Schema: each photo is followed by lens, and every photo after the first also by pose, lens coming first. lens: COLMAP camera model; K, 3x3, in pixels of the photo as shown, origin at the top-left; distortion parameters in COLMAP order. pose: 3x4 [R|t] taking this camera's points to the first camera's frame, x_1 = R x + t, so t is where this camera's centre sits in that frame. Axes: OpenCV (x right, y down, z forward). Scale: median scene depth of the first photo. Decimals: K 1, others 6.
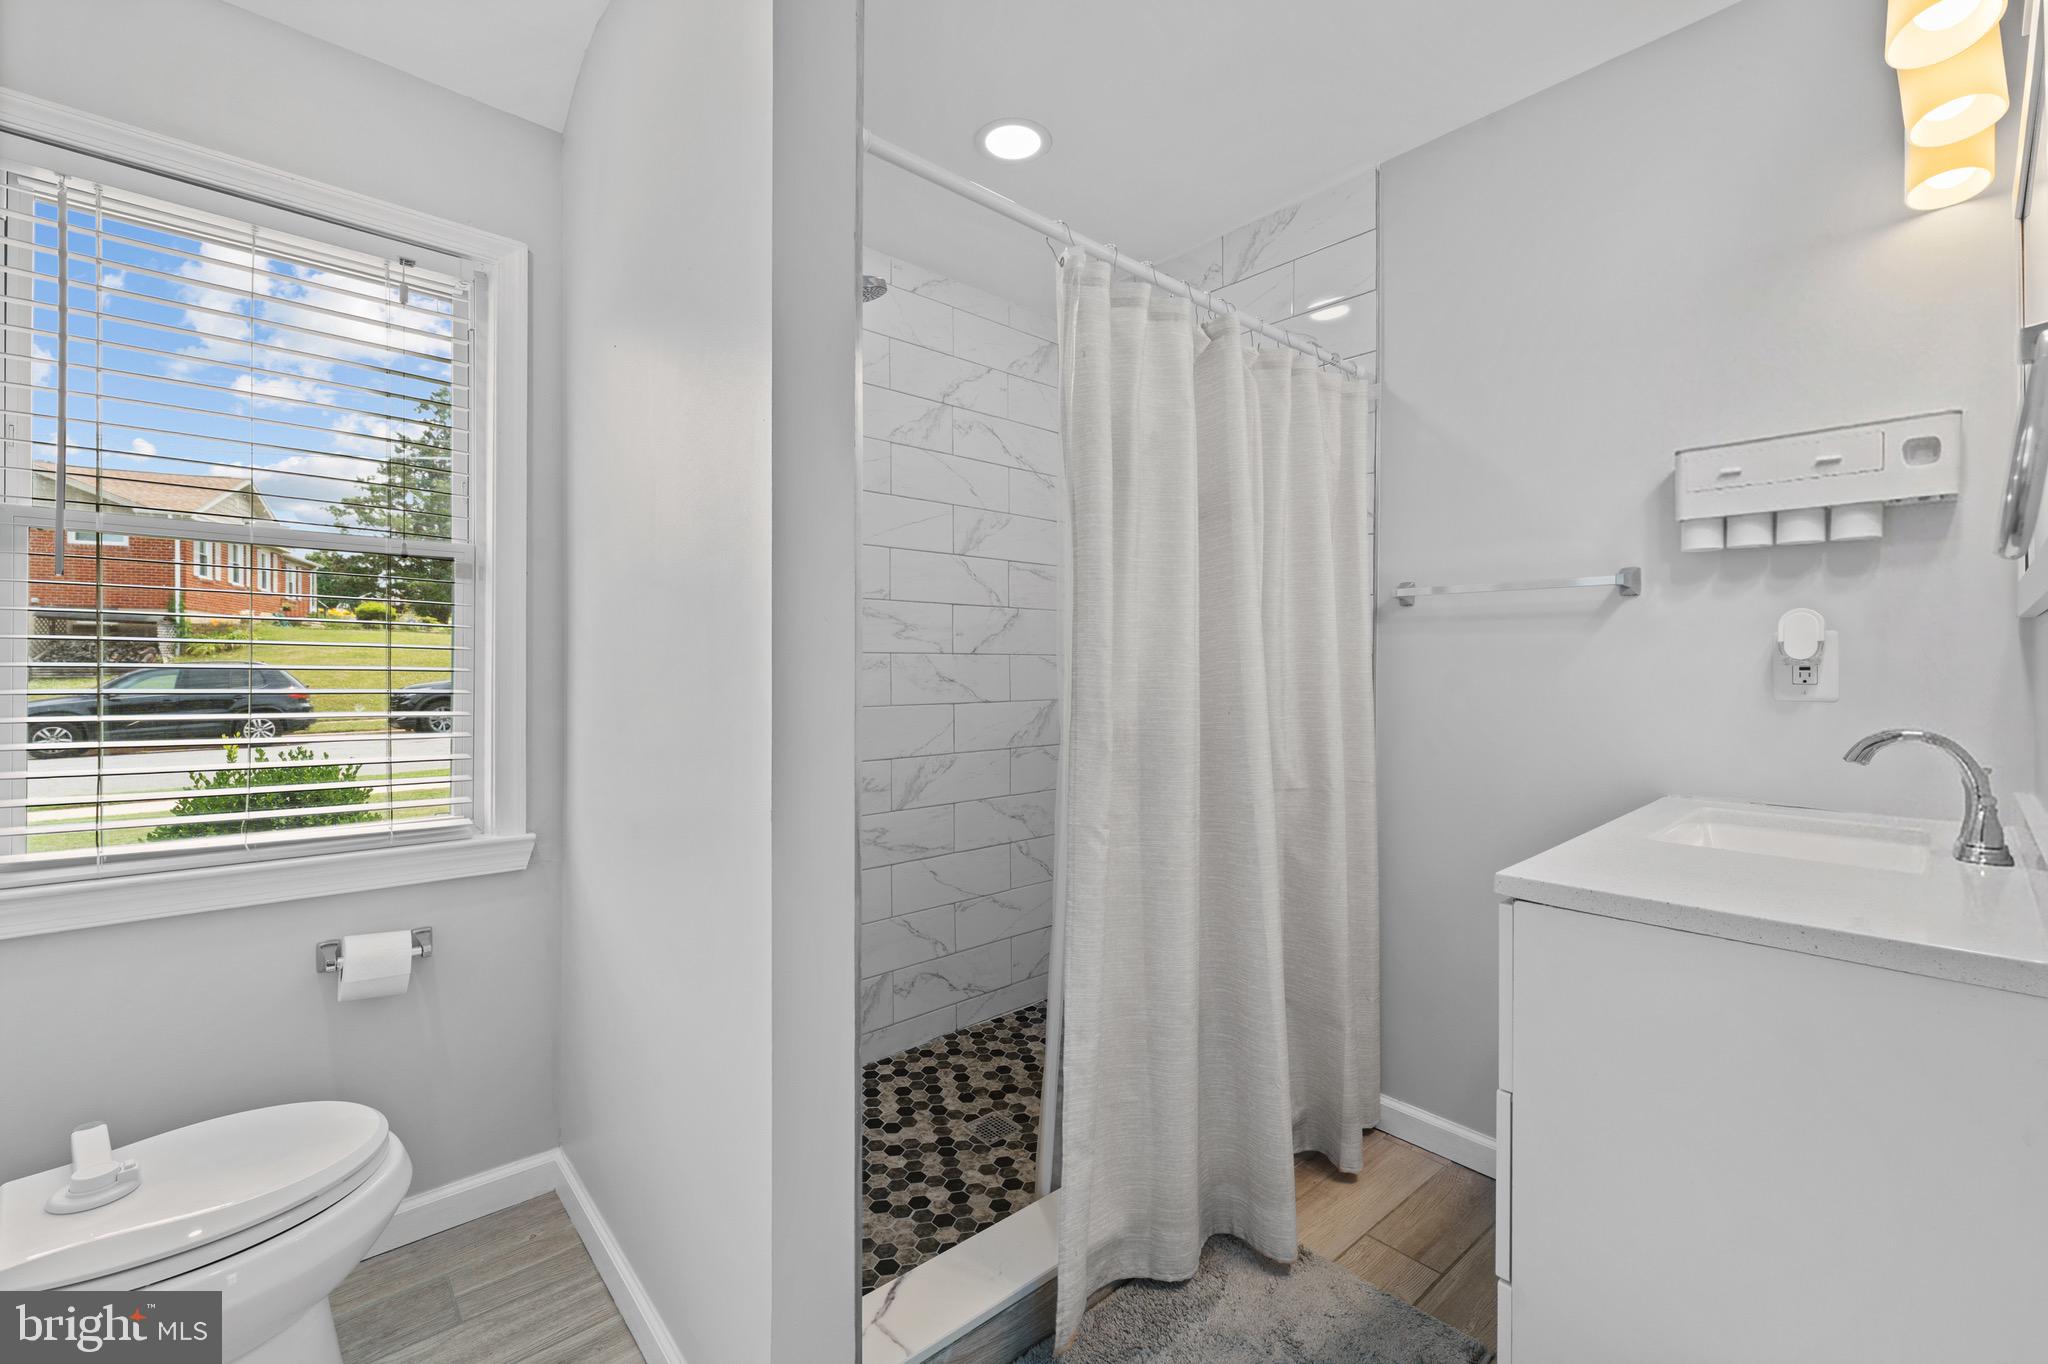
lens RADIAL K [[857.1, 0, 1020.2], [0, 857.1, 654.6], [0, 0, 1]] dist [0.001985, 0.000100]
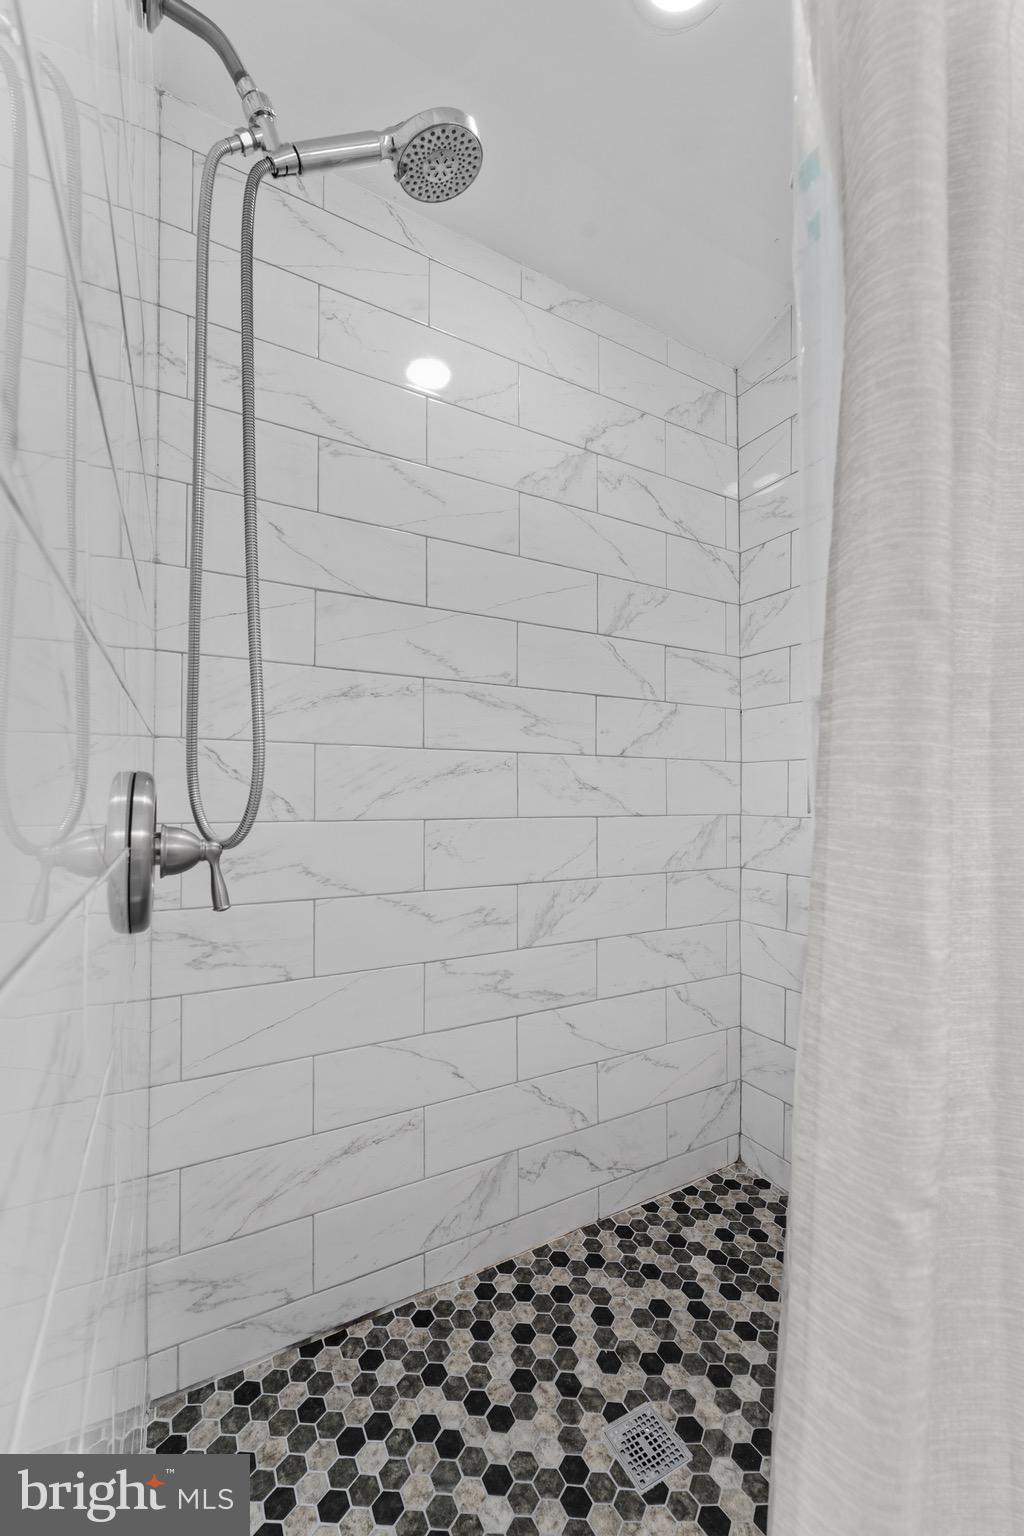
lens RADIAL K [[614.3, 0, 518.2], [0, 614.3, 774.3], [0, 0, 1]] dist [-0.000141, -0.000212]
pose [[0.974740, 0.003447, -0.223314, -0.021516], [-0.006412, 0.999901, -0.012552, 0.026023], [0.223249, 0.013667, 0.974666, 0.438988]]
